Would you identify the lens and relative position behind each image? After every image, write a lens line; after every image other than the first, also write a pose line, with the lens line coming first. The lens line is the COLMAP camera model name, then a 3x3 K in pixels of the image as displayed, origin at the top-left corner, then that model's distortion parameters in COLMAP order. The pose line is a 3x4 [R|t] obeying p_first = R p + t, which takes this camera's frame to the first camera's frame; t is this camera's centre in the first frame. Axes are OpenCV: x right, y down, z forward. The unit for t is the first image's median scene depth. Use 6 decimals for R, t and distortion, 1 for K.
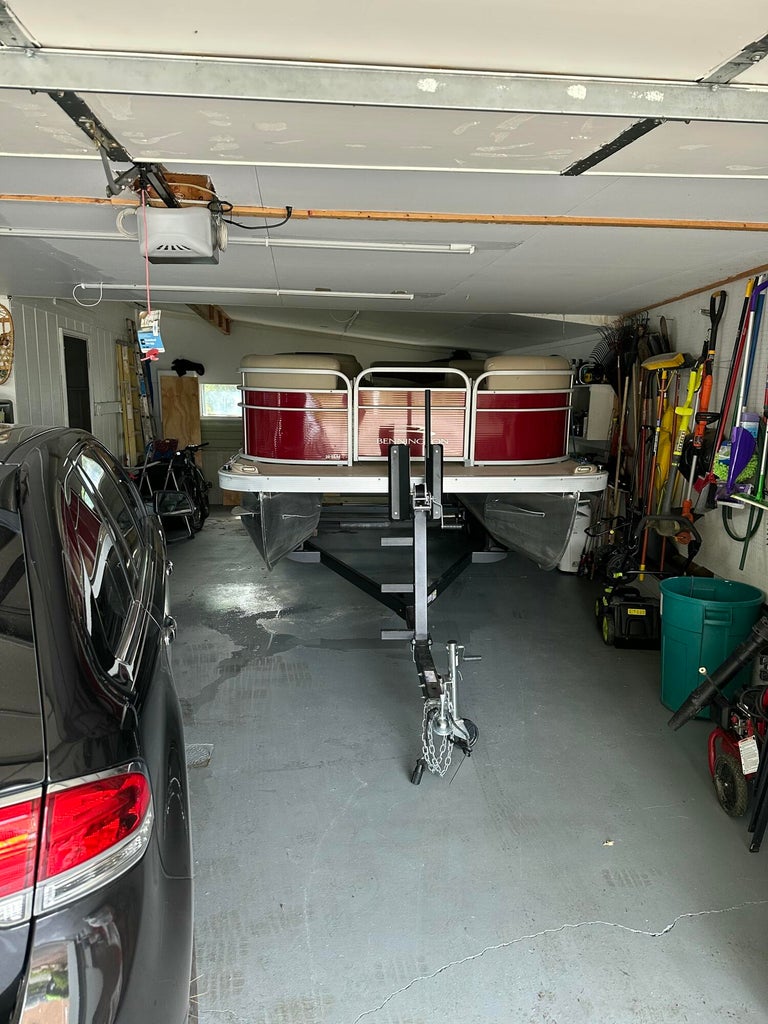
lens RADIAL K [[716.6, 0, 379.4], [0, 716.6, 510.9], [0, 0, 1]] dist [0.041486, -0.037347]
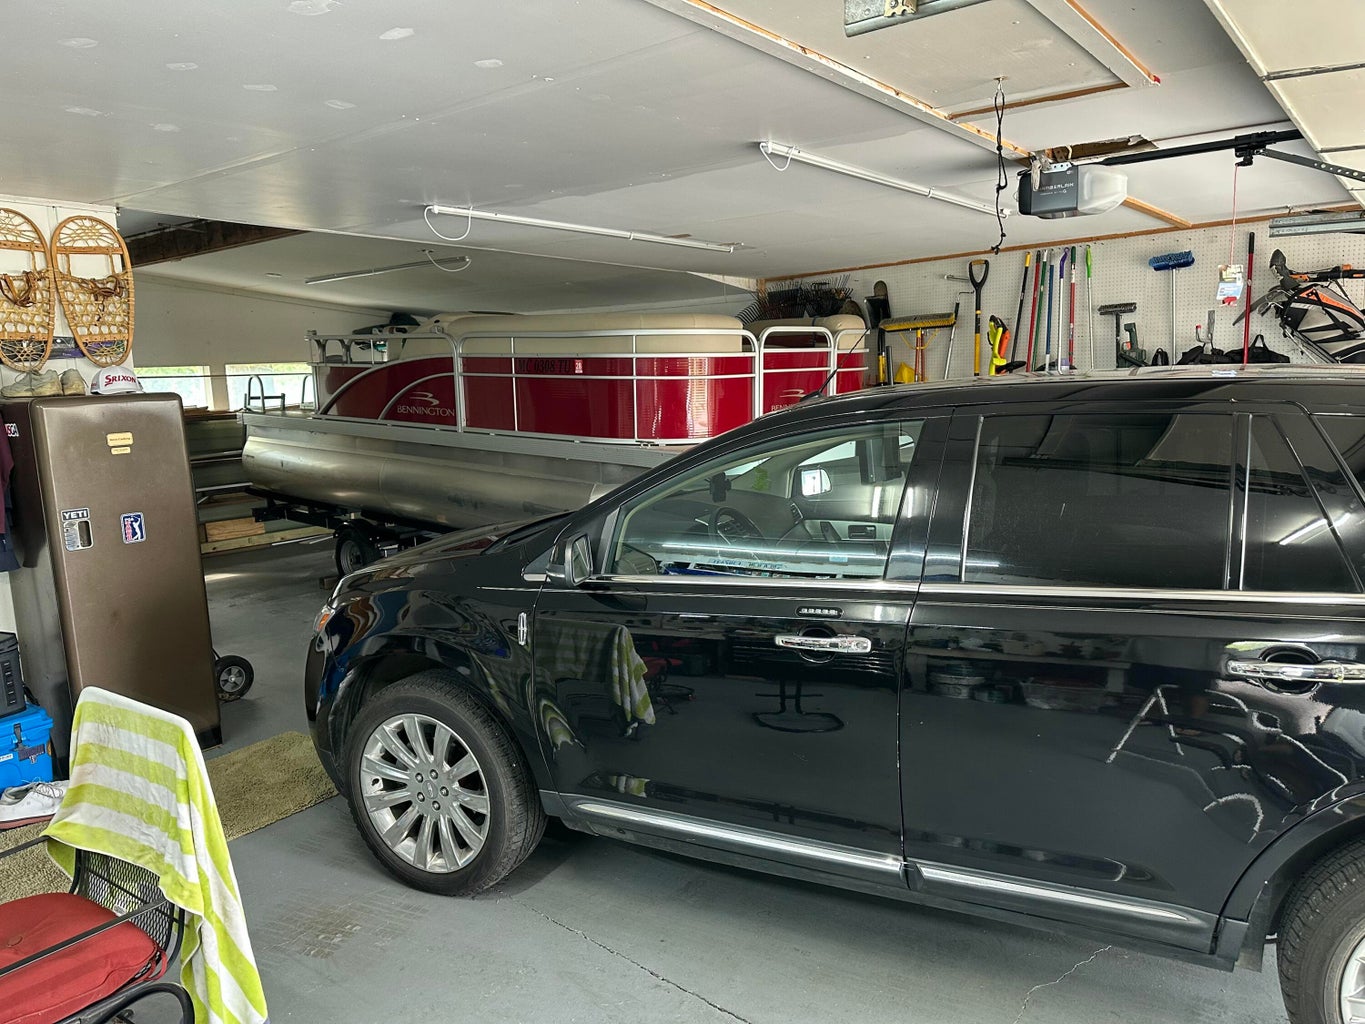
lens RADIAL K [[928.8, 0, 682.5], [0, 928.8, 512.0], [0, 0, 1]] dist [0.052668, -0.039169]
pose [[0.705338, -0.143381, 0.694219, -1.622948], [0.158379, 0.986449, 0.042821, -0.062816], [-0.690952, 0.079746, 0.718489, 0.431517]]
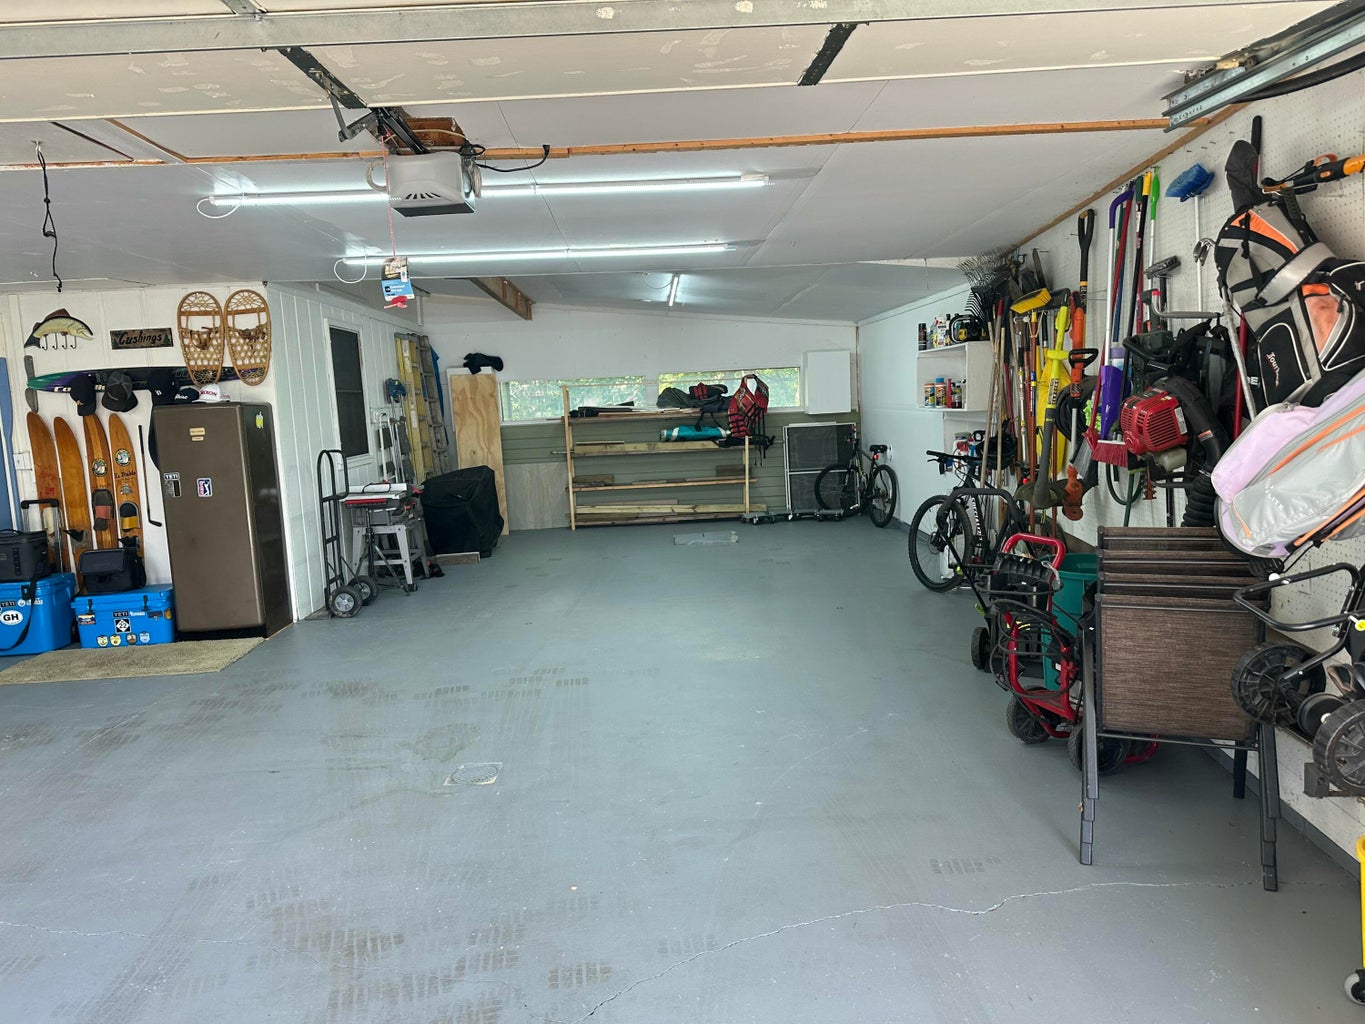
lens RADIAL K [[951.7, 0, 685.8], [0, 951.7, 505.2], [0, 0, 1]] dist [0.065157, -0.095872]
pose [[0.996146, -0.052915, -0.069950, 0.115203], [0.049350, 0.997440, -0.051743, 0.112196], [0.072509, 0.048091, 0.996208, -0.192427]]
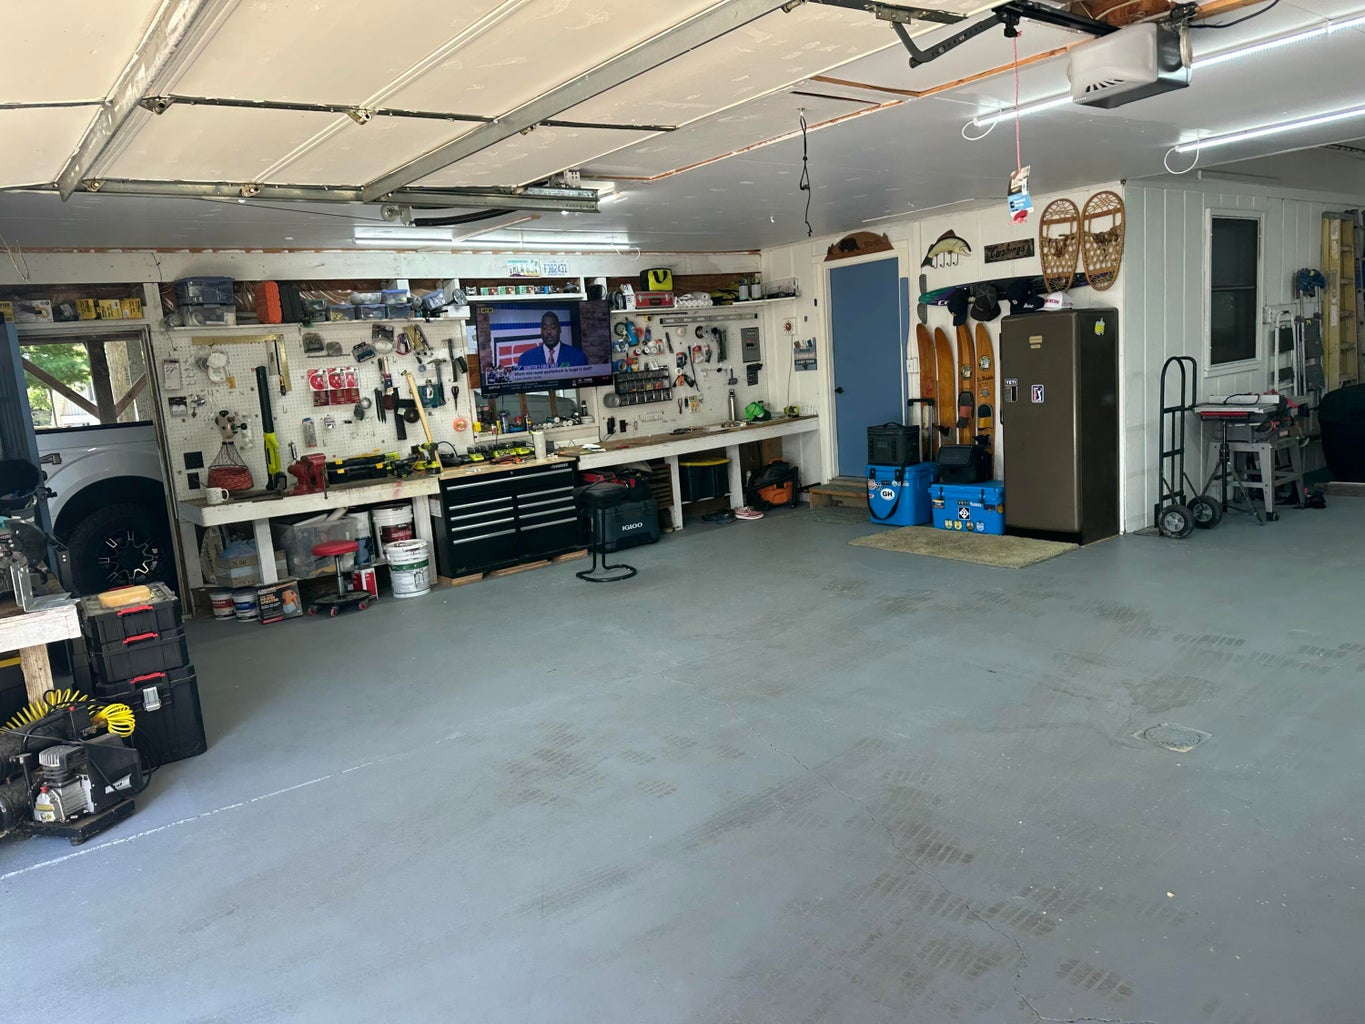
lens RADIAL K [[951.7, 0, 685.8], [0, 951.7, 505.2], [0, 0, 1]] dist [0.065157, -0.095872]
pose [[0.523627, 0.083856, -0.847811, 0.413071], [-0.058983, 0.996325, 0.062116, 0.074097], [0.849903, 0.017481, 0.526649, 0.010341]]
